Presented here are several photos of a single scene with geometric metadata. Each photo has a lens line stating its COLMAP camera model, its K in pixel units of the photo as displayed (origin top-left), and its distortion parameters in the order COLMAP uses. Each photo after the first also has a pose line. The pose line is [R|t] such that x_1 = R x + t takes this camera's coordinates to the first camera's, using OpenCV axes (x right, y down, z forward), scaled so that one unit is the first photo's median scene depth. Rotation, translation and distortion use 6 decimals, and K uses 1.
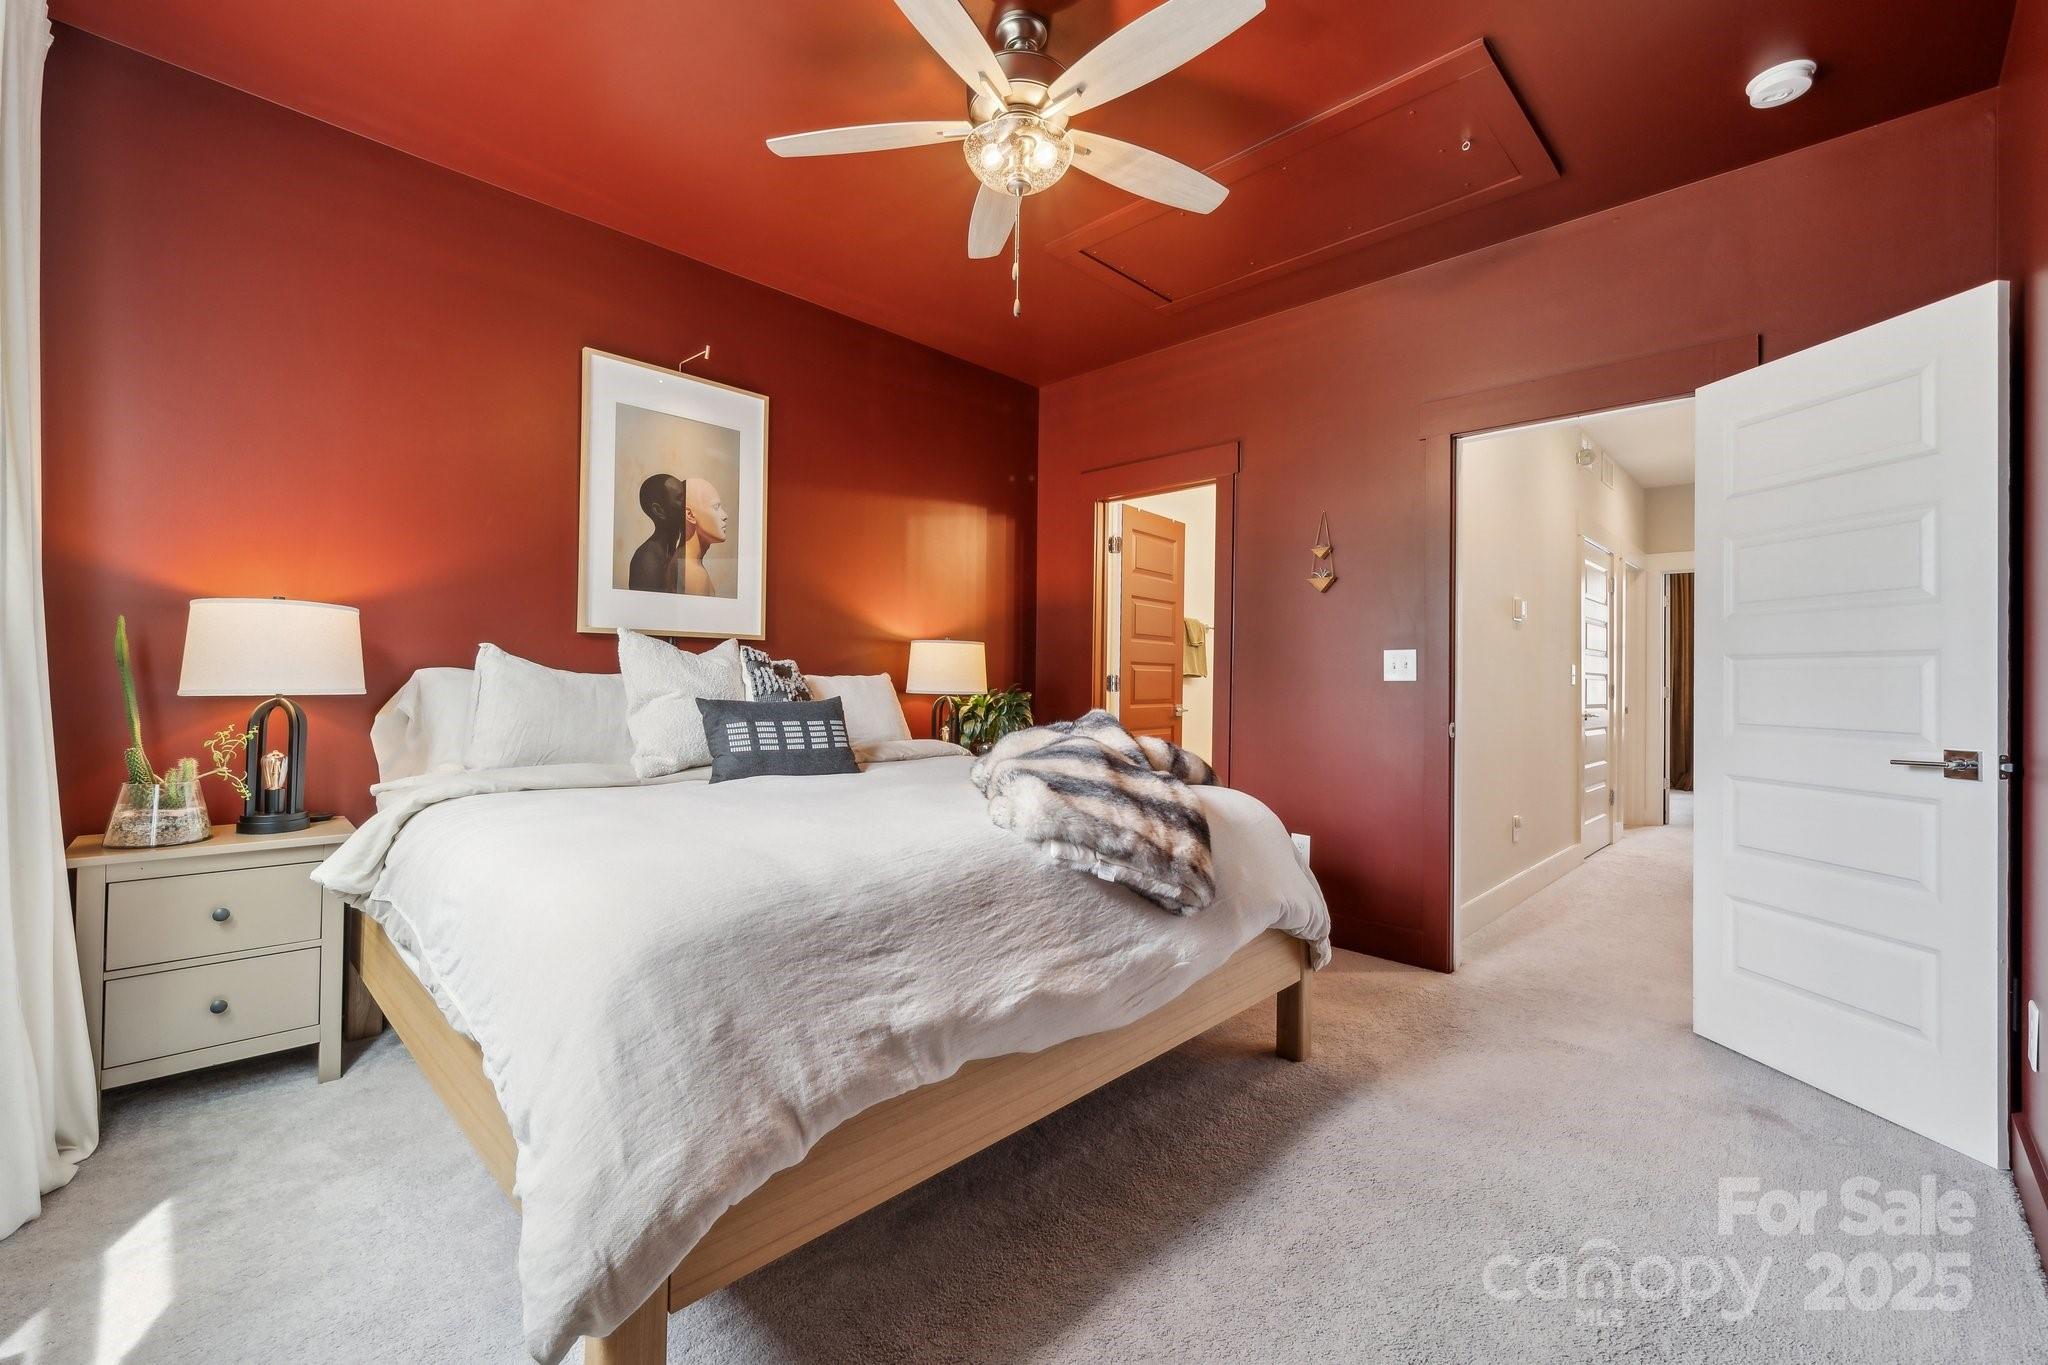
lens RADIAL K [[843.5, 0, 1016.5], [0, 843.5, 677.7], [0, 0, 1]] dist [-0.000476, 0.000264]
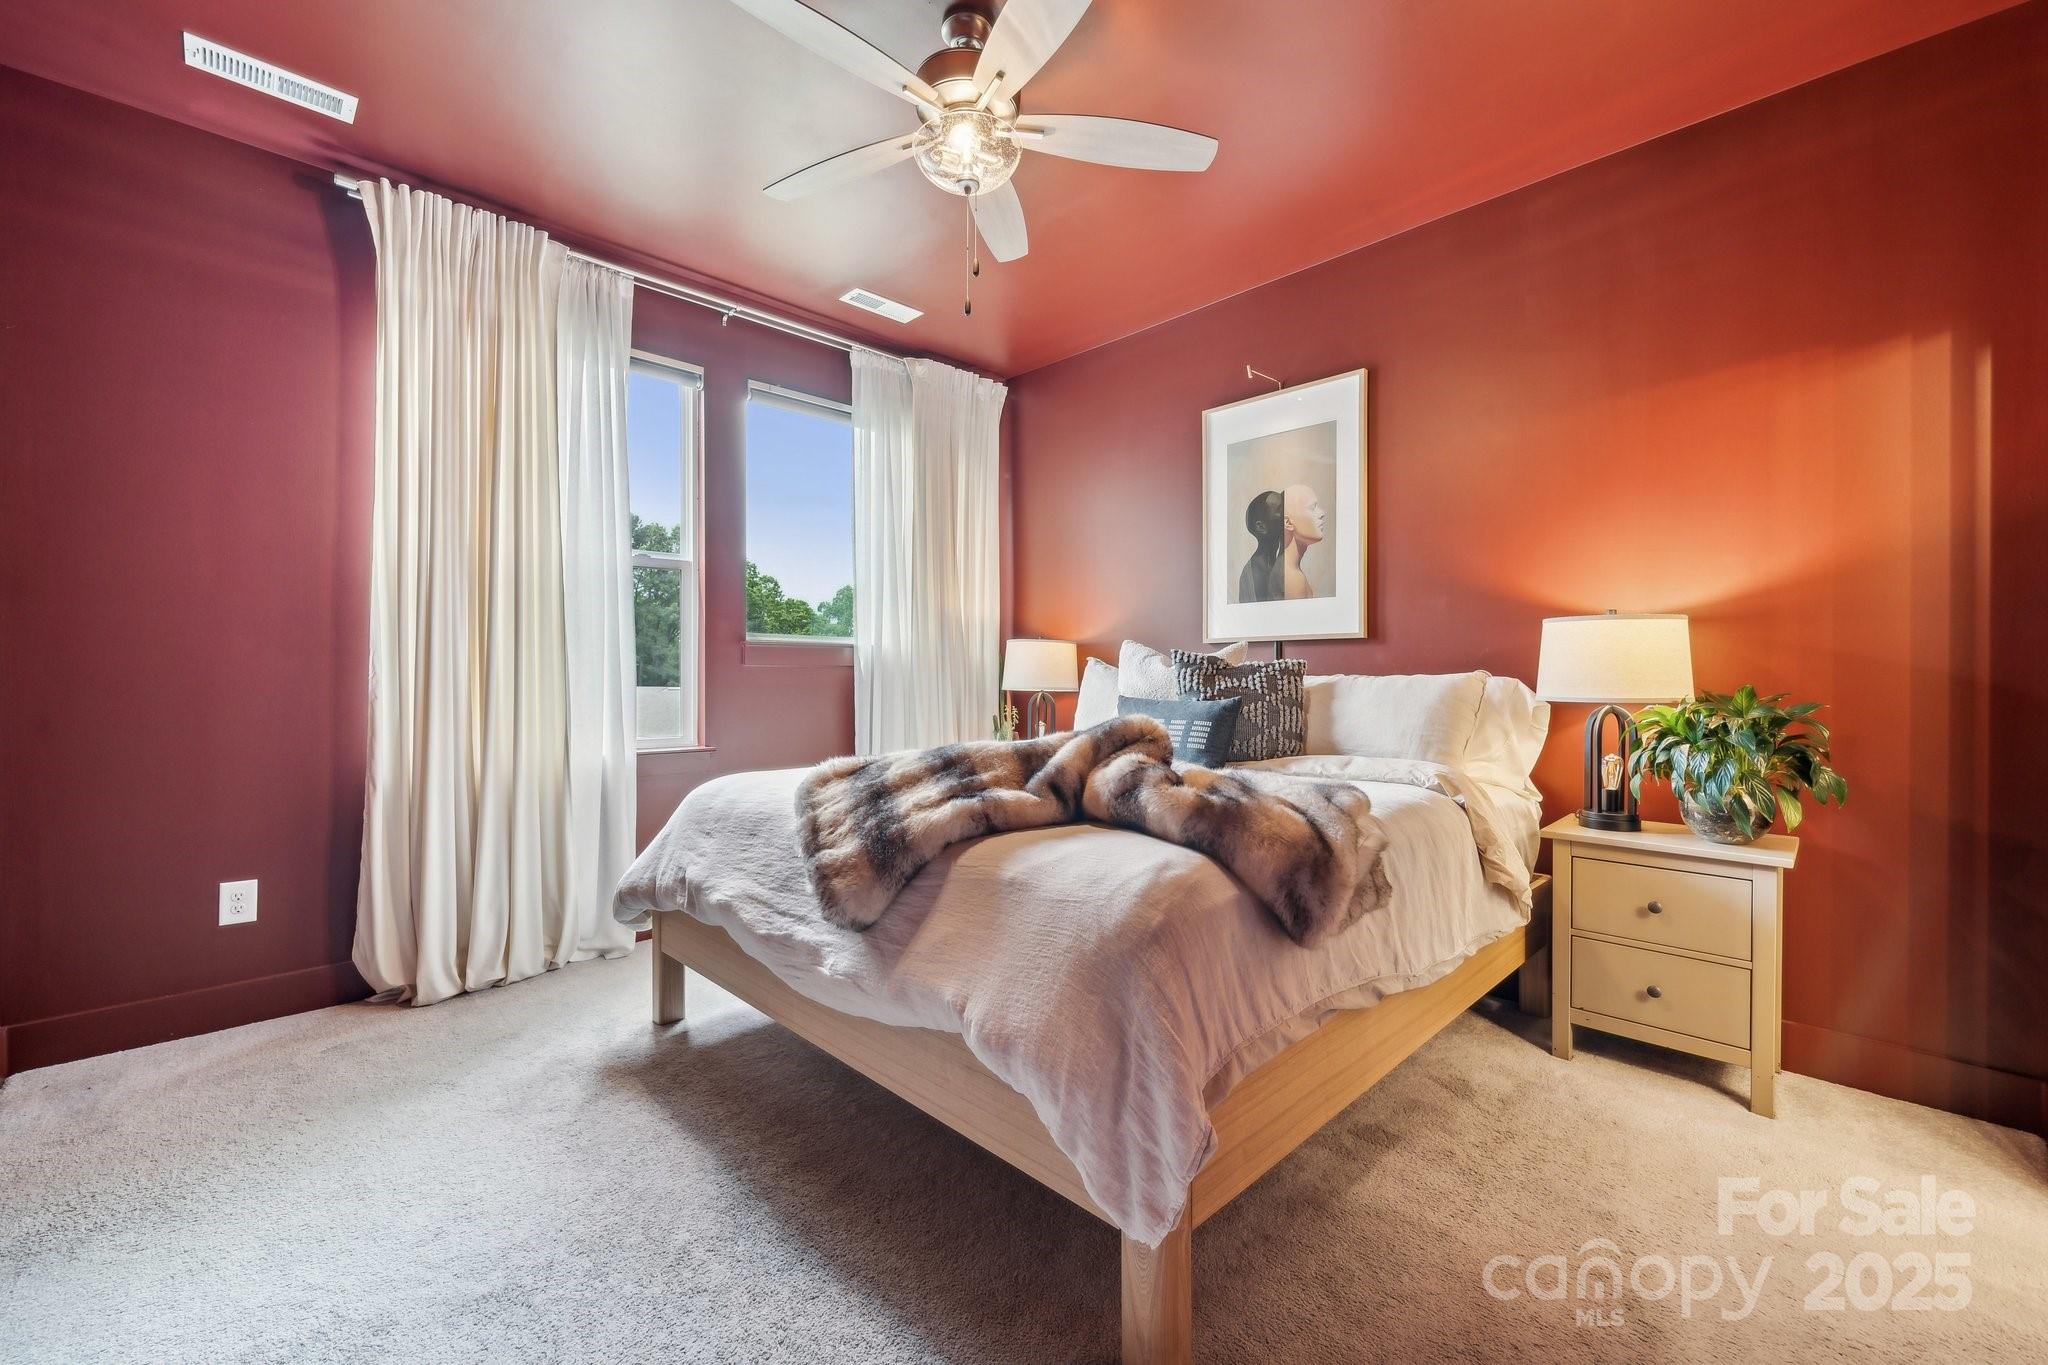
lens RADIAL K [[843.5, 0, 1028.0], [0, 843.5, 673.3], [0, 0, 1]] dist [-0.000476, 0.000264]
pose [[-0.013407, -0.016337, -0.999777, 0.661563], [-0.002815, 0.999863, -0.016301, 0.009362], [0.999906, 0.002595, -0.013451, 0.710564]]
